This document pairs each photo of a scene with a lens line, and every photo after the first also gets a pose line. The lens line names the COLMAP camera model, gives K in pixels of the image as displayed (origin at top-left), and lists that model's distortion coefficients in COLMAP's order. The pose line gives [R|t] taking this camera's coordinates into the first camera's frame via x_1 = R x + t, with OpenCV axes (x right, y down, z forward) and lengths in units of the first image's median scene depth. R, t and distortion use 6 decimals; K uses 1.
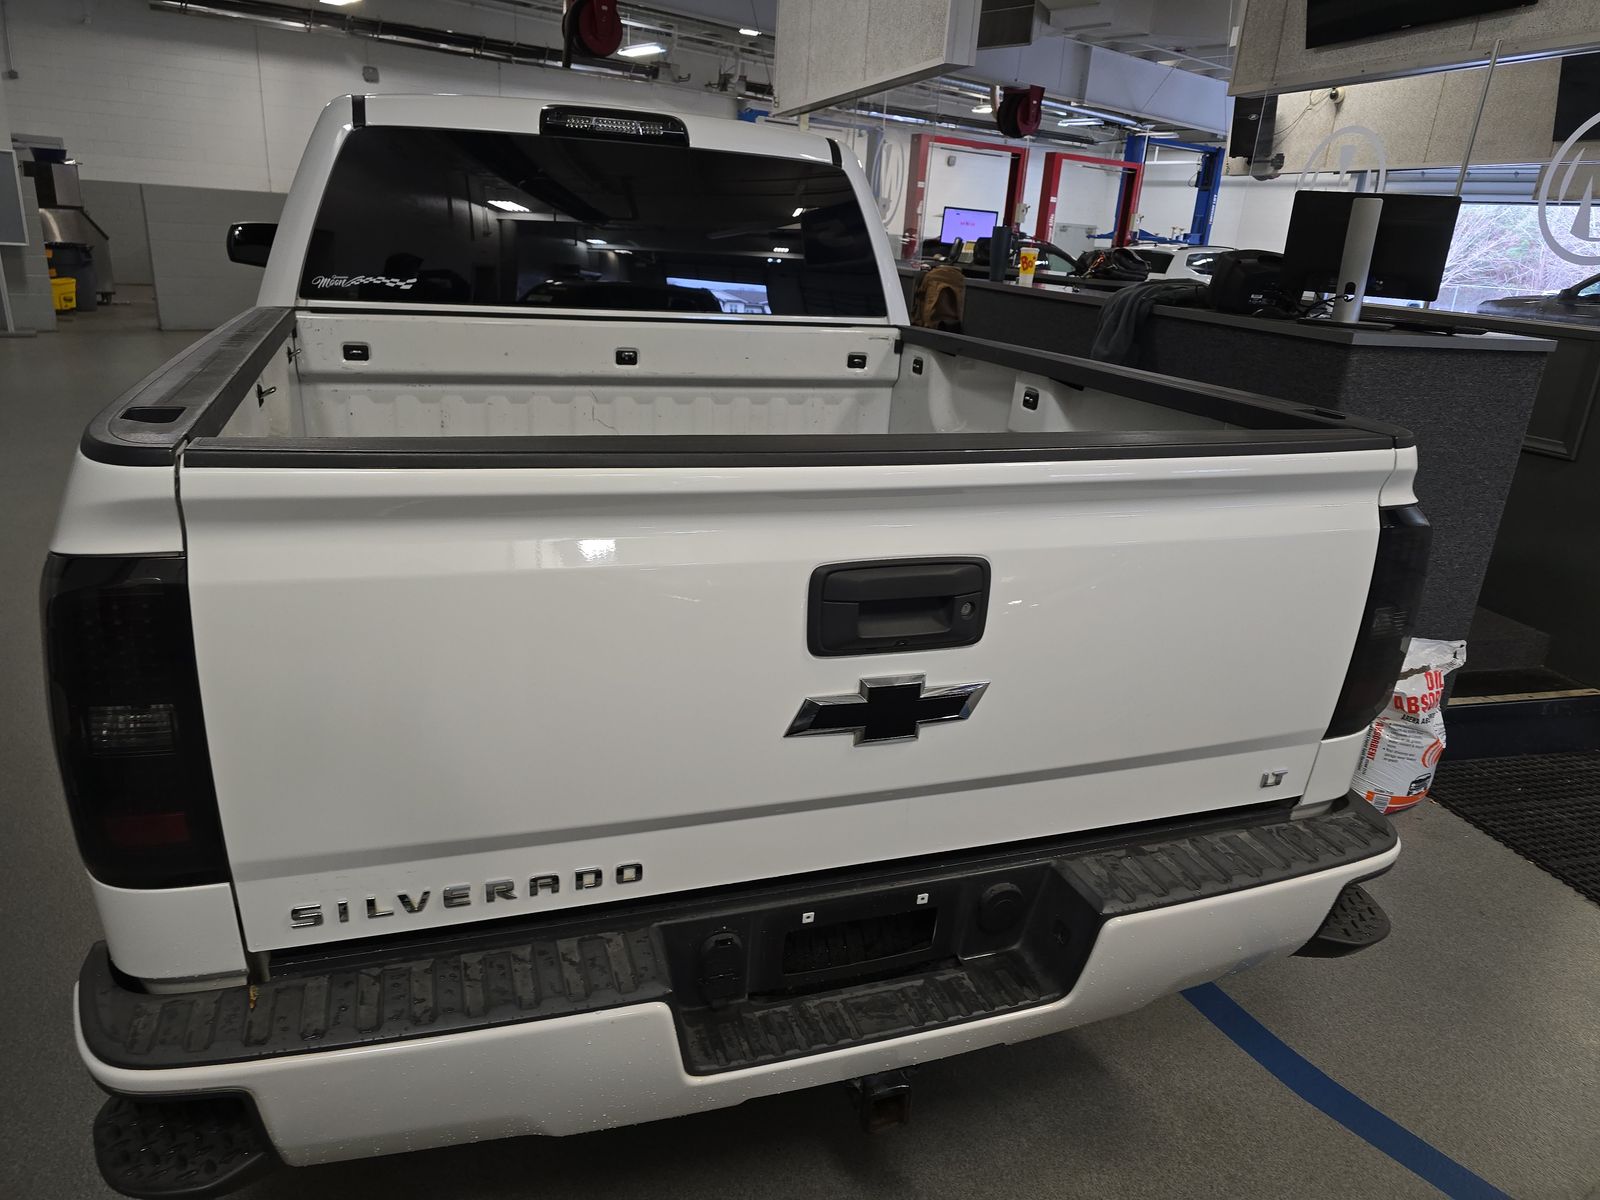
lens RADIAL K [[1075.8, 0, 803.7], [0, 1075.8, 600.6], [0, 0, 1]] dist [0.040878, -0.031239]
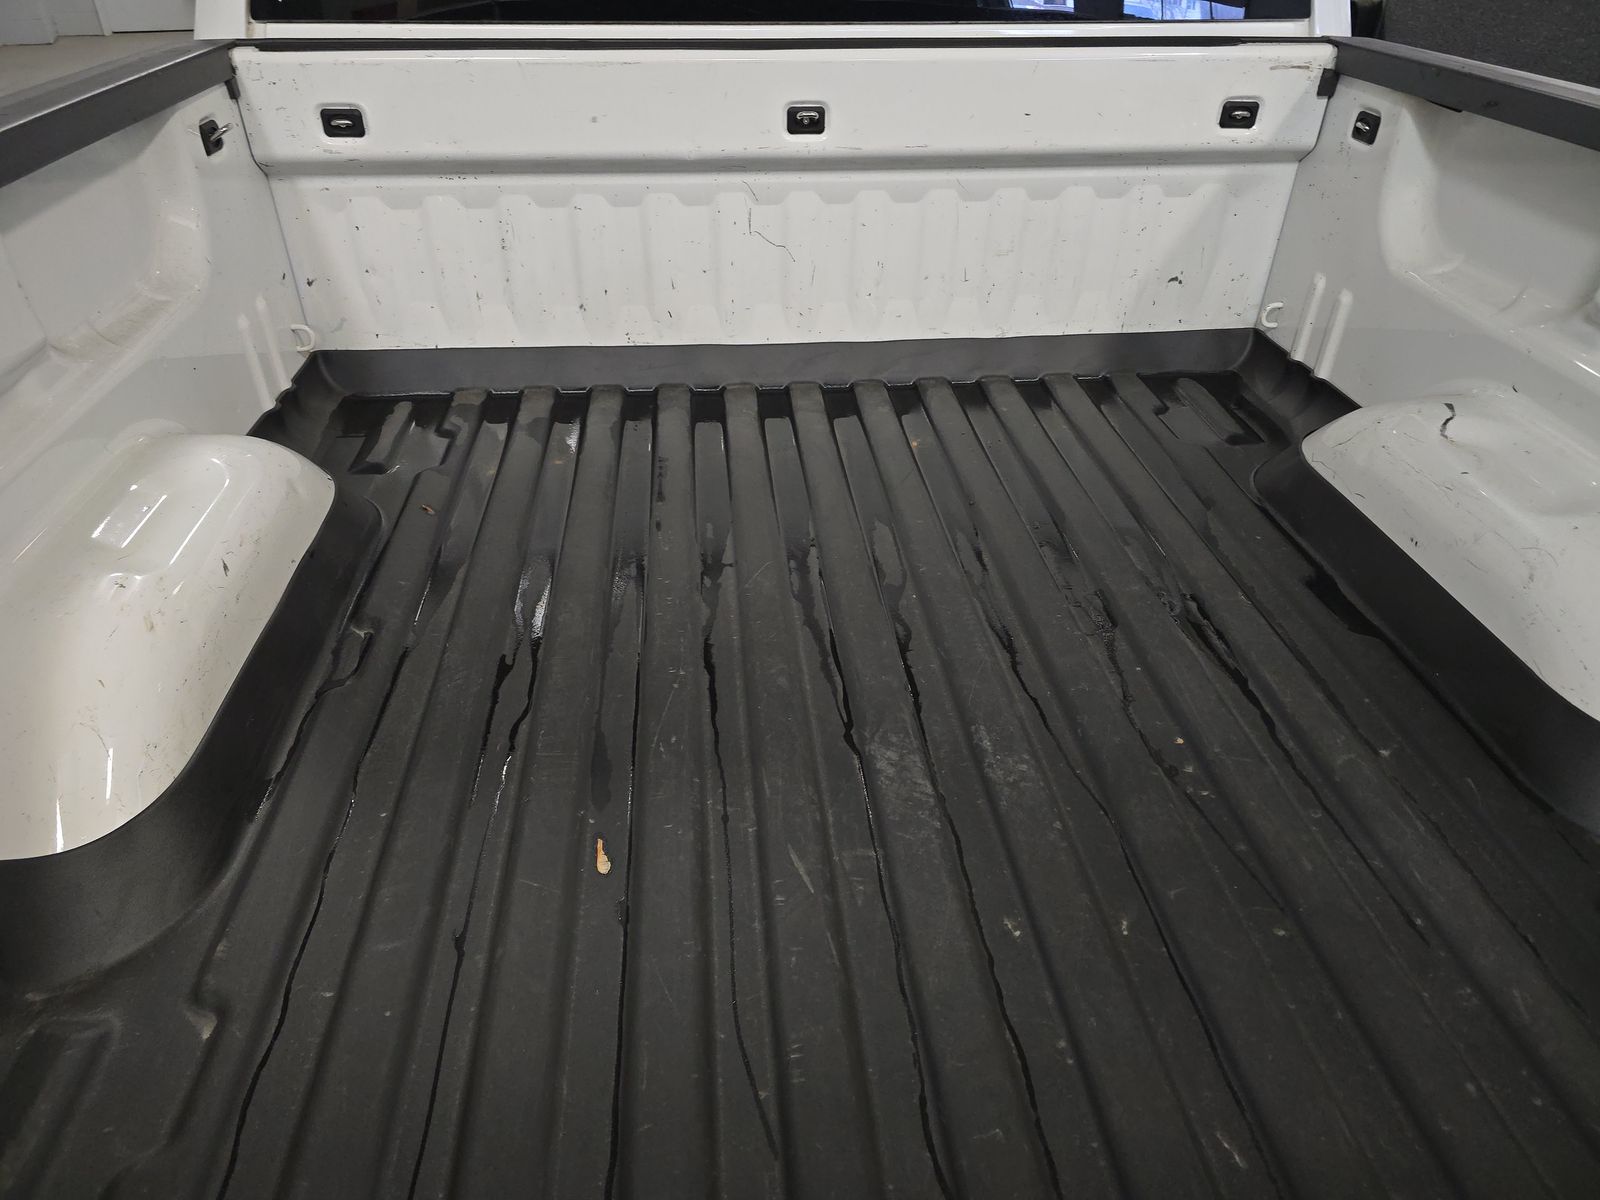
lens RADIAL K [[1078.3, 0, 800.0], [0, 1078.3, 600.0], [0, 0, 1]] dist [0.047683, -0.041816]
pose [[0.968629, 0.099941, -0.227529, -0.014268], [-0.038042, 0.964410, 0.261659, -0.125334], [0.245582, -0.244795, 0.937958, 0.388885]]
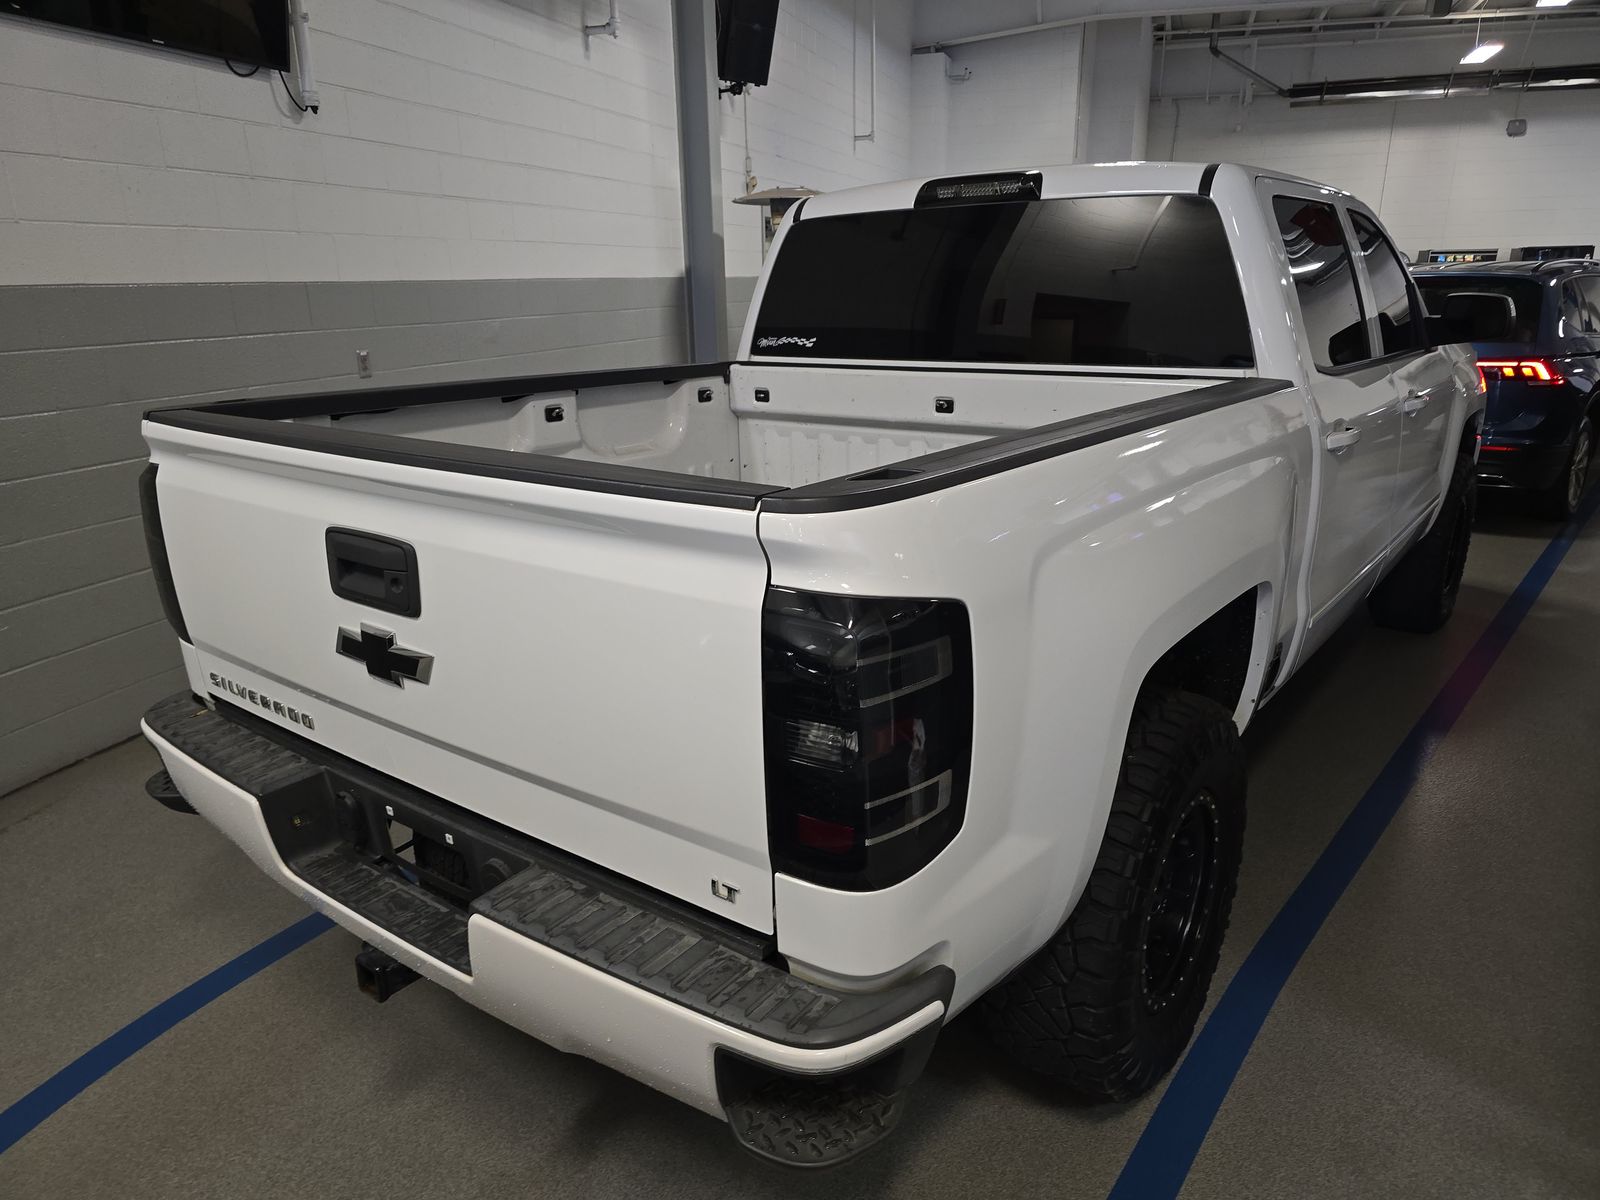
lens RADIAL K [[1078.3, 0, 800.0], [0, 1078.3, 600.0], [0, 0, 1]] dist [0.047683, -0.041816]
pose [[0.544497, 0.173694, -0.820581, 0.617905], [-0.226175, 0.972489, 0.055769, -0.064128], [0.807693, 0.155229, 0.568802, 0.296068]]
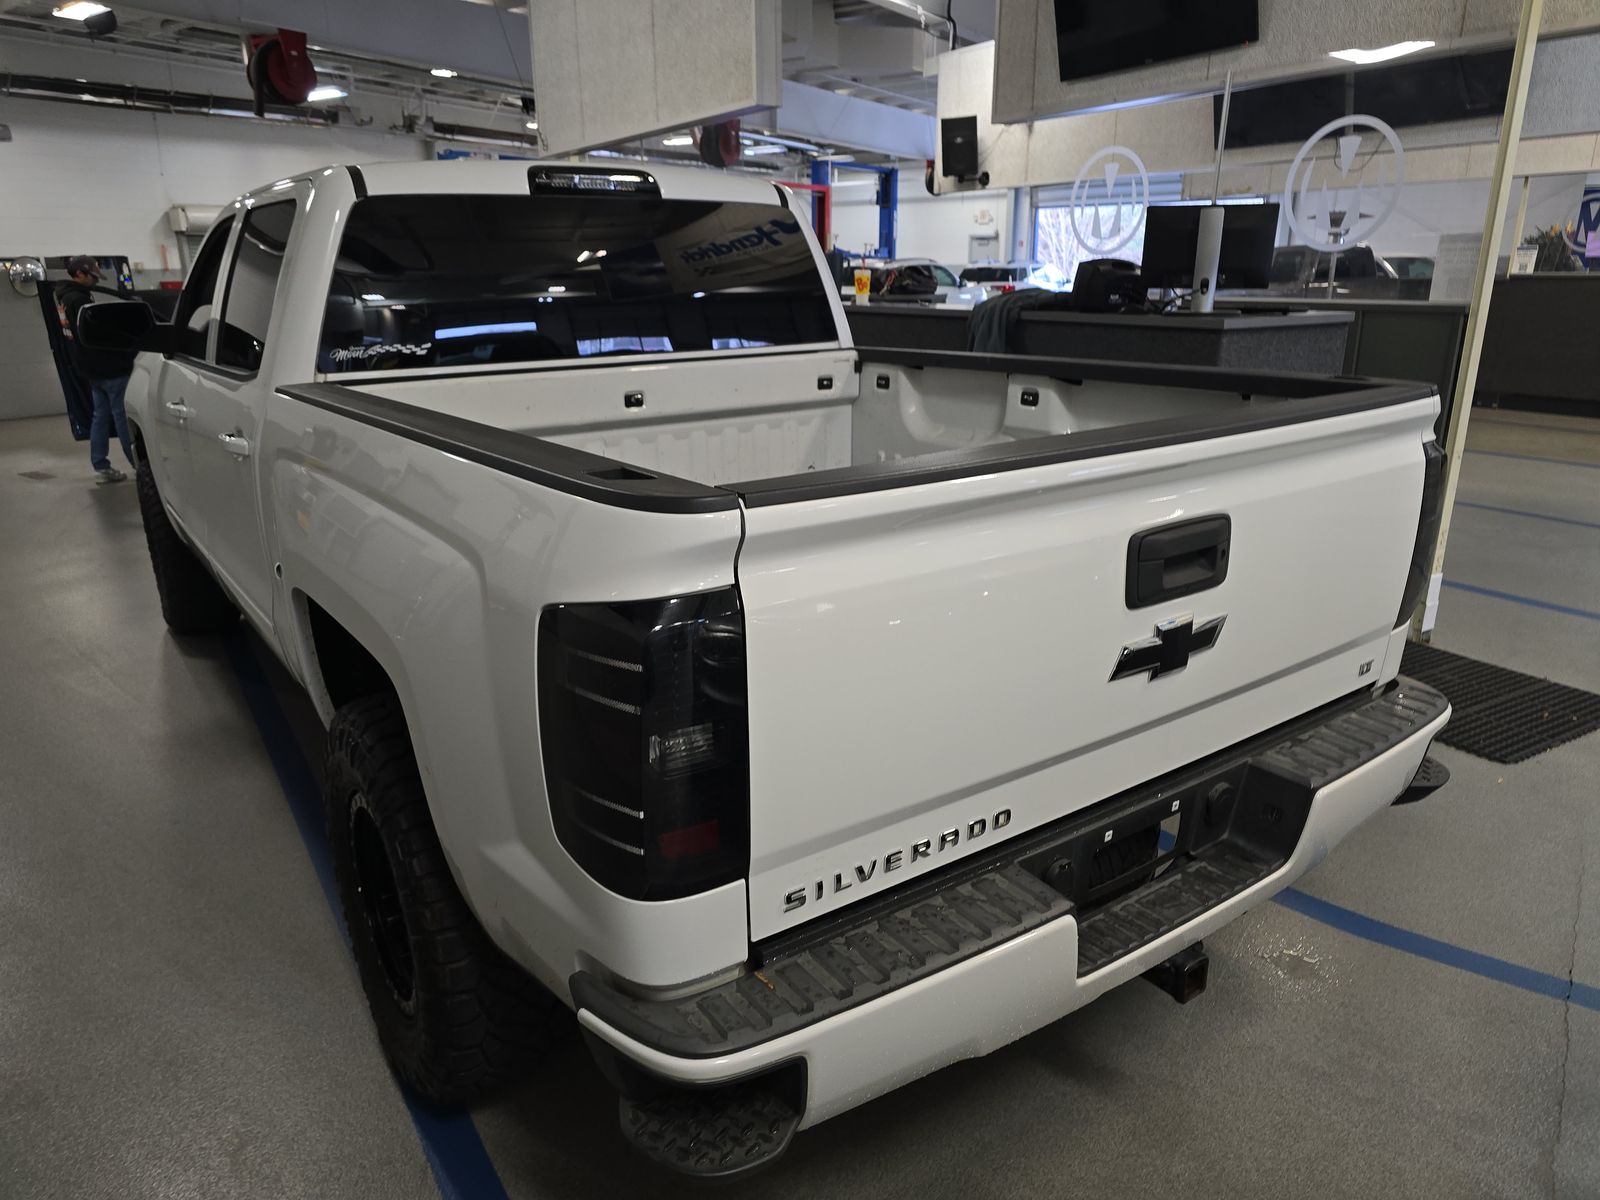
lens RADIAL K [[1078.3, 0, 800.0], [0, 1078.3, 600.0], [0, 0, 1]] dist [0.047683, -0.041816]
pose [[0.958960, -0.146393, 0.242826, -0.274705], [0.152446, 0.988292, -0.006218, -0.003318], [-0.239073, 0.042980, 0.970050, -0.041625]]
